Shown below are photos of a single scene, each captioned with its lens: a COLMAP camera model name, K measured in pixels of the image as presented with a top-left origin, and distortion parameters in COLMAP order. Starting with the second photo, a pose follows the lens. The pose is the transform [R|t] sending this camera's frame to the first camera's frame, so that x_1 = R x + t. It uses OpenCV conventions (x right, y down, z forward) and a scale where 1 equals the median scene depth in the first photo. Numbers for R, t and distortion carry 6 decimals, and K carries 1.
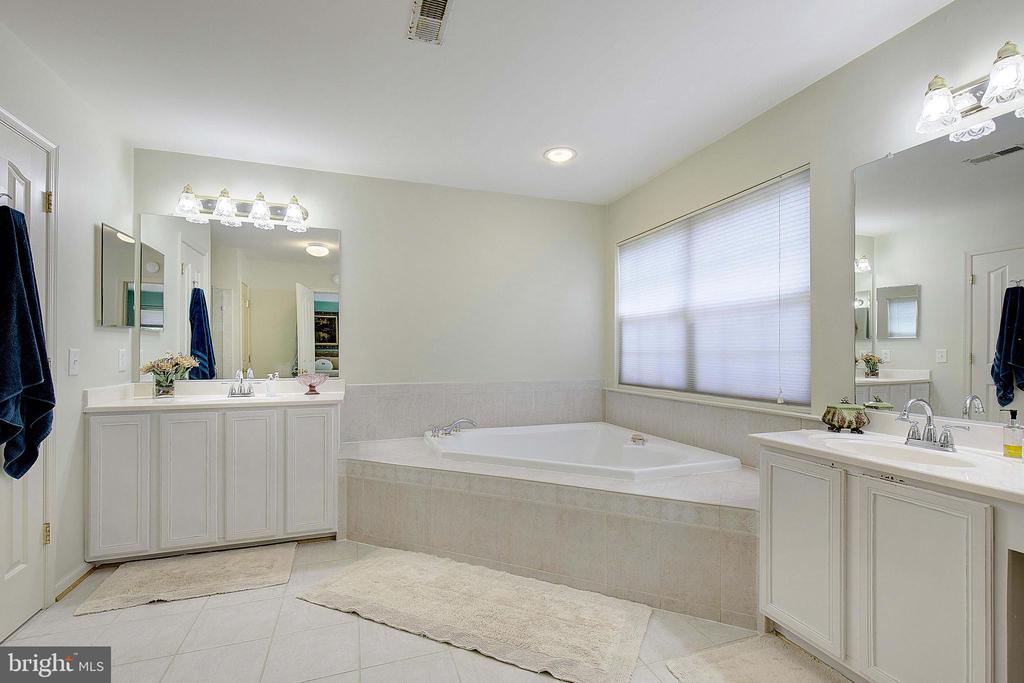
lens RADIAL K [[471.9, 0, 520.6], [0, 471.9, 349.5], [0, 0, 1]] dist [0.001836, -0.000227]
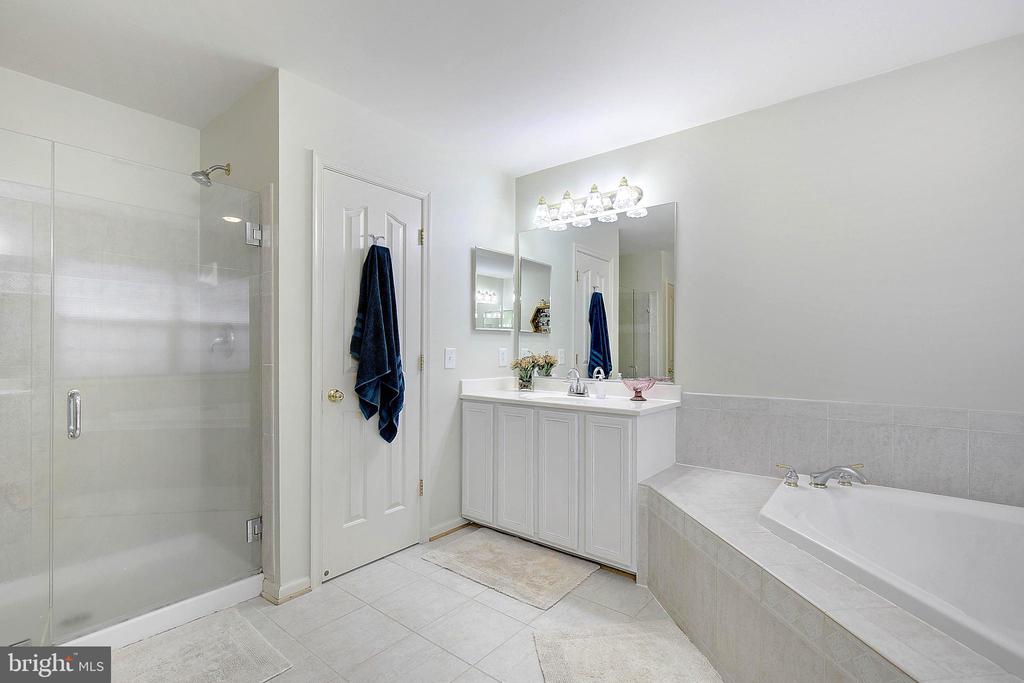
lens RADIAL K [[471.9, 0, 520.6], [0, 471.9, 349.5], [0, 0, 1]] dist [0.001836, -0.000227]
pose [[0.519209, 0.001274, -0.854647, 0.203458], [0.000347, 0.999998, 0.001701, 0.000550], [0.854647, -0.001179, 0.519208, 0.414142]]
